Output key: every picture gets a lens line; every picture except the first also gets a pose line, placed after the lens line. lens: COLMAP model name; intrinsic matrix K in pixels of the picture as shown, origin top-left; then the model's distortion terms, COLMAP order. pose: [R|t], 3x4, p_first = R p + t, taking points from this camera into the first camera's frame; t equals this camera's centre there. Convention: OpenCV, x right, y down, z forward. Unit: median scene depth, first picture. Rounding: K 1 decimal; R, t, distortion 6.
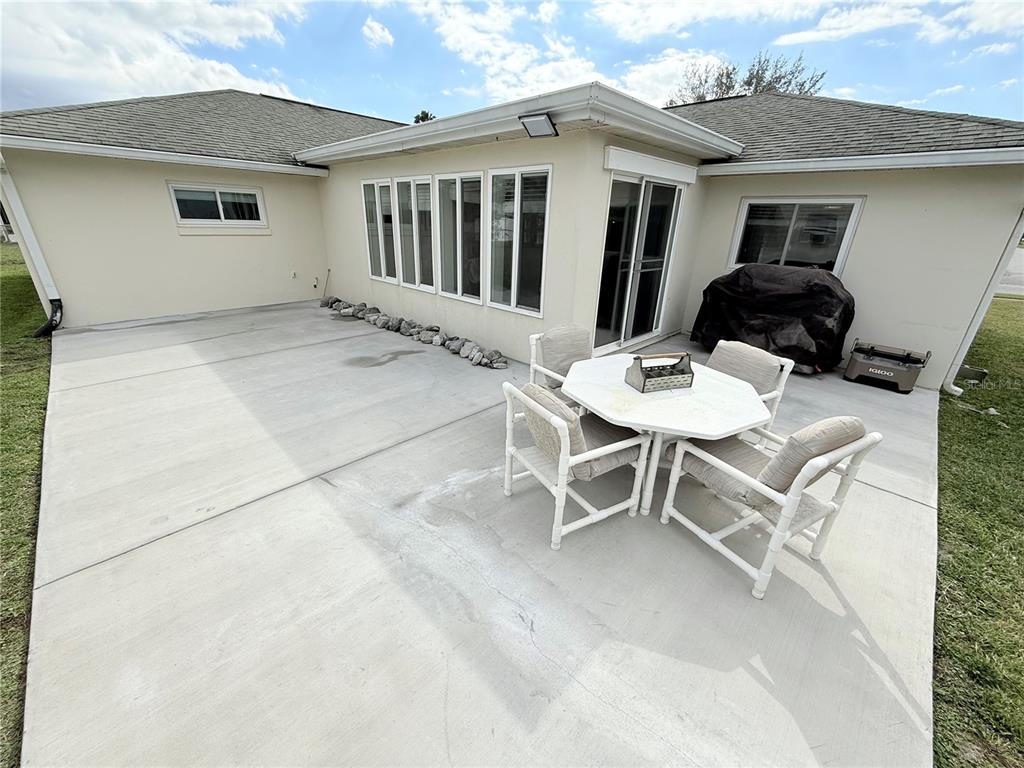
lens RADIAL K [[407.5, 0, 509.2], [0, 407.5, 385.6], [0, 0, 1]] dist [0.001893, -0.000492]
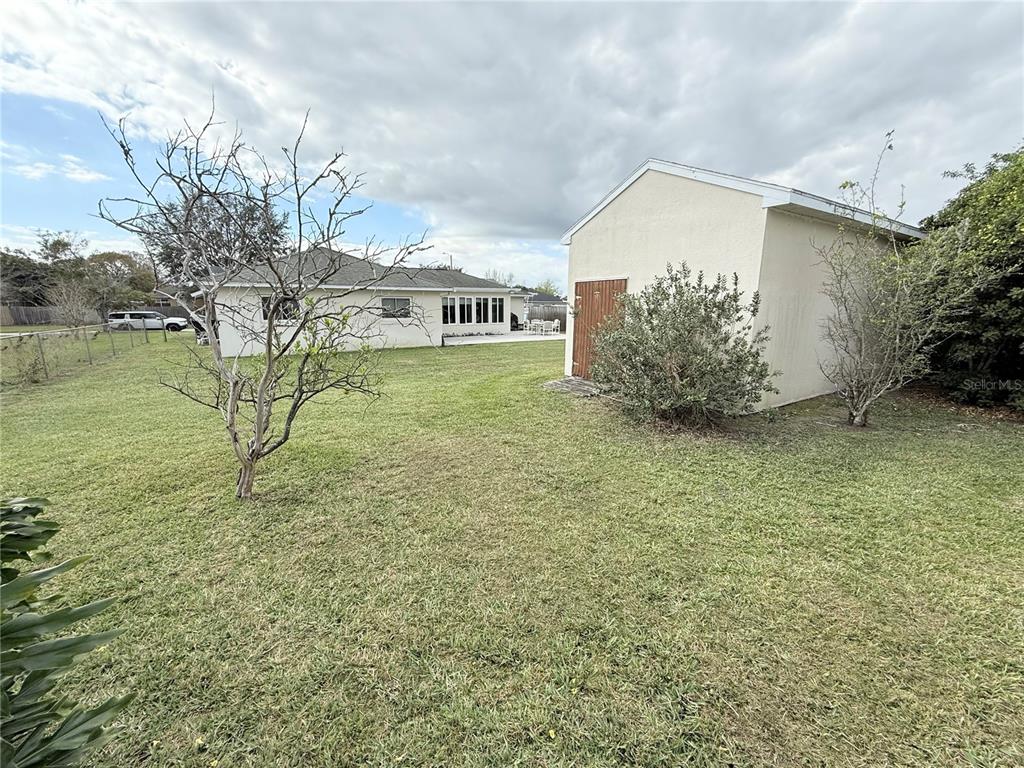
lens RADIAL K [[407.5, 0, 509.2], [0, 407.5, 385.6], [0, 0, 1]] dist [0.001893, -0.000492]
pose [[0.242731, -0.217952, 0.945293, -4.400721], [0.368503, 0.922109, 0.117983, -0.023661], [-0.897378, 0.319706, 0.304140, -0.339361]]
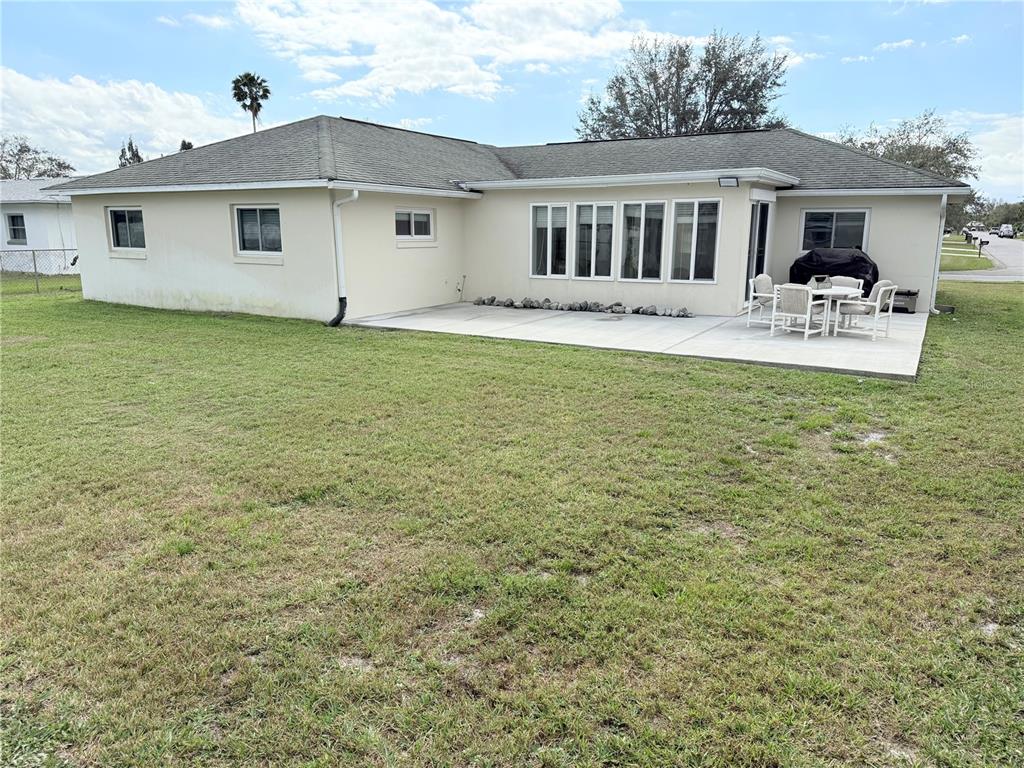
lens RADIAL K [[714.9, 0, 512.1], [0, 714.9, 389.0], [0, 0, 1]] dist [0.110534, -0.168440]
pose [[0.967467, -0.081805, 0.239407, -1.269632], [0.119650, 0.981713, -0.148066, 0.512393], [-0.222916, 0.171894, 0.959563, -1.350980]]
